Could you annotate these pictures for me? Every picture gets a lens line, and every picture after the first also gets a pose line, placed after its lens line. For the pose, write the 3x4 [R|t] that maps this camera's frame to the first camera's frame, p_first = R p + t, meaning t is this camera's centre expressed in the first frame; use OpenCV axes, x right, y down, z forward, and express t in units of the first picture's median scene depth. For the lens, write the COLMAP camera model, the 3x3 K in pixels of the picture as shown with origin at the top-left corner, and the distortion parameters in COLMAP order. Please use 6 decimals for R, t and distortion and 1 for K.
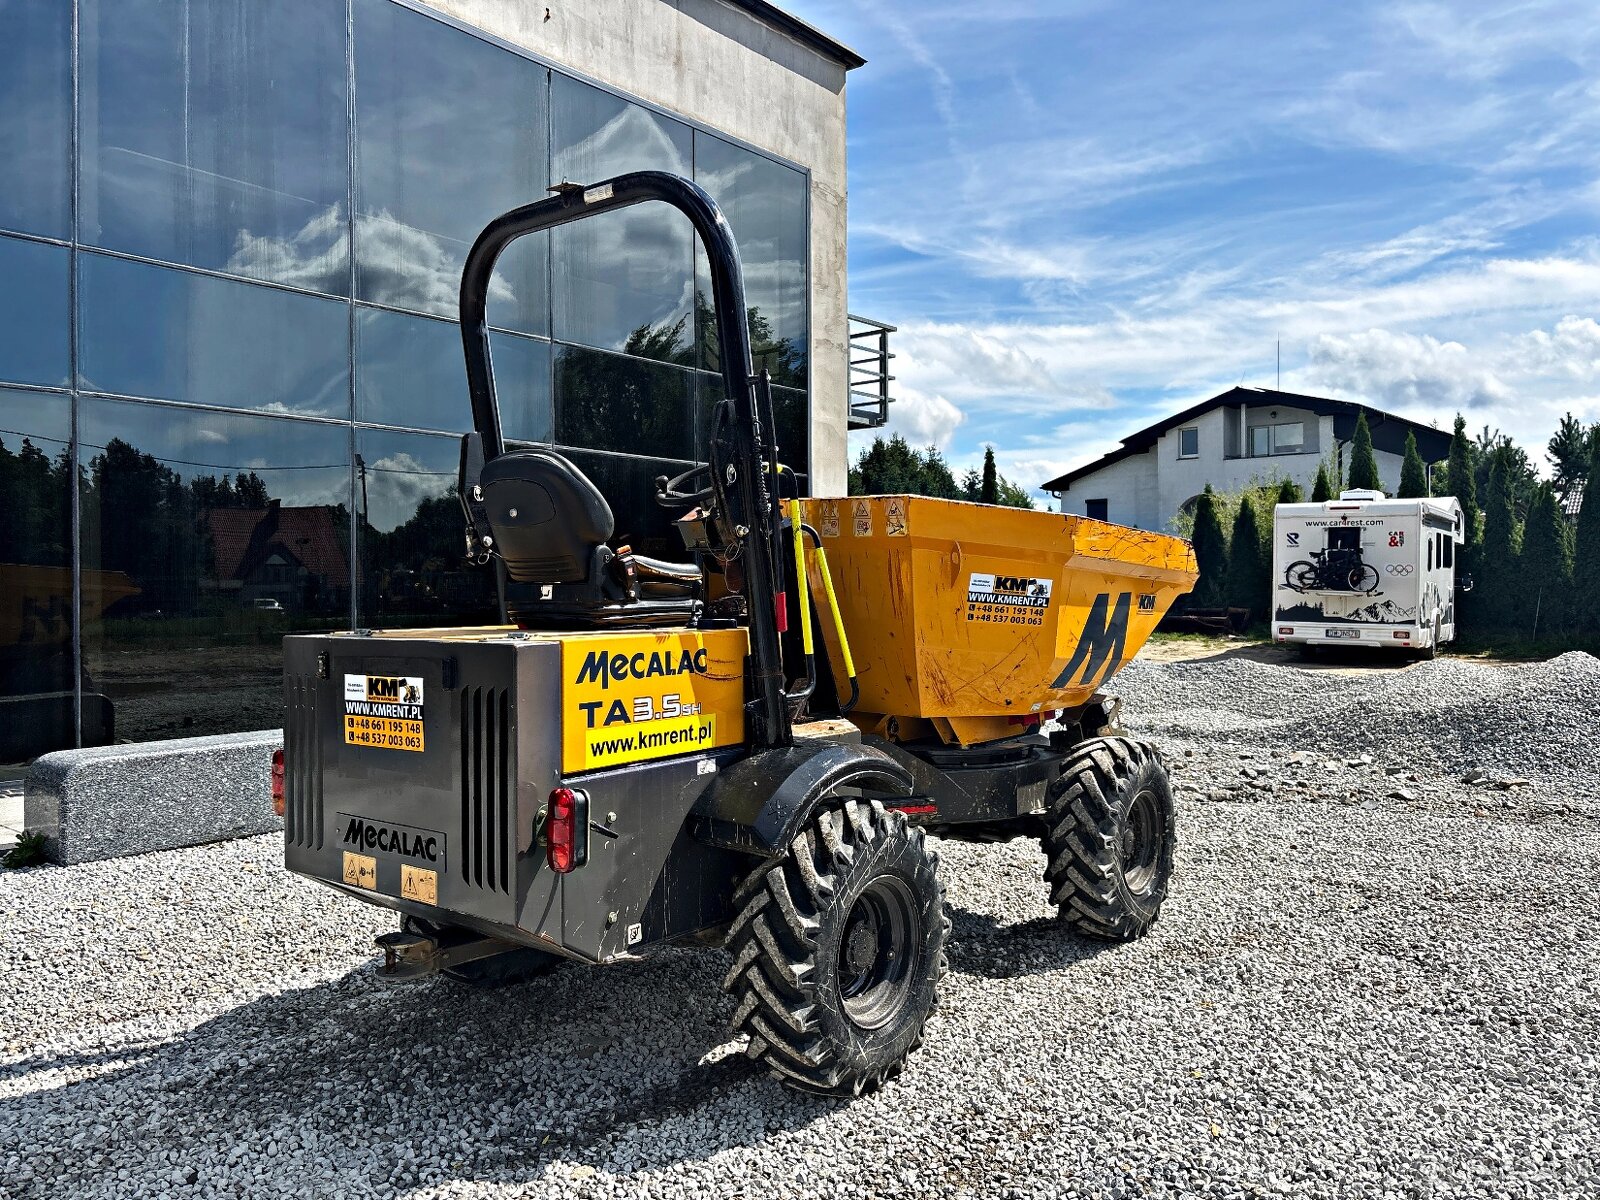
lens RADIAL K [[1207.0, 0, 831.4], [0, 1207.0, 660.1], [0, 0, 1]] dist [0.038083, -0.033823]
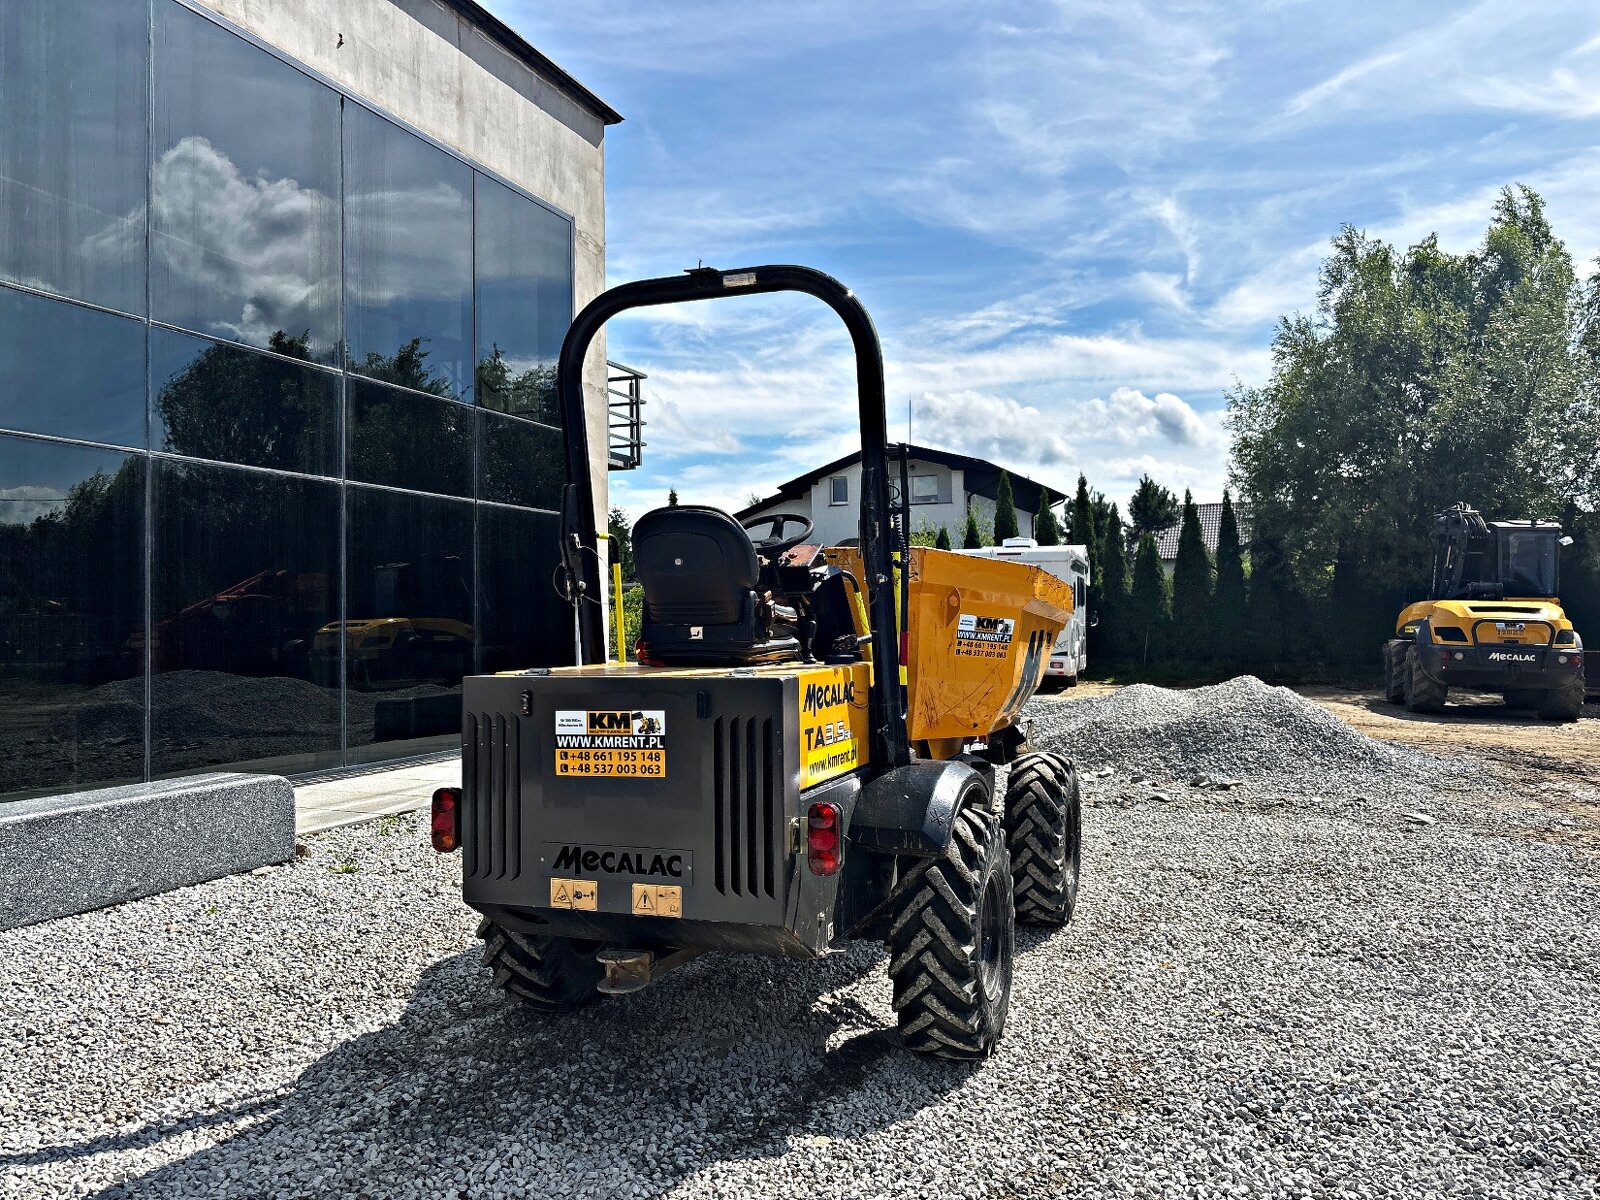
lens RADIAL K [[1207.0, 0, 813.2], [0, 1207.0, 673.8], [0, 0, 1]] dist [0.038083, -0.033823]
pose [[0.955029, -0.018480, 0.295937, -0.282339], [0.024514, 0.999560, -0.016692, 0.001227], [-0.295499, 0.023196, 0.955062, -0.049340]]
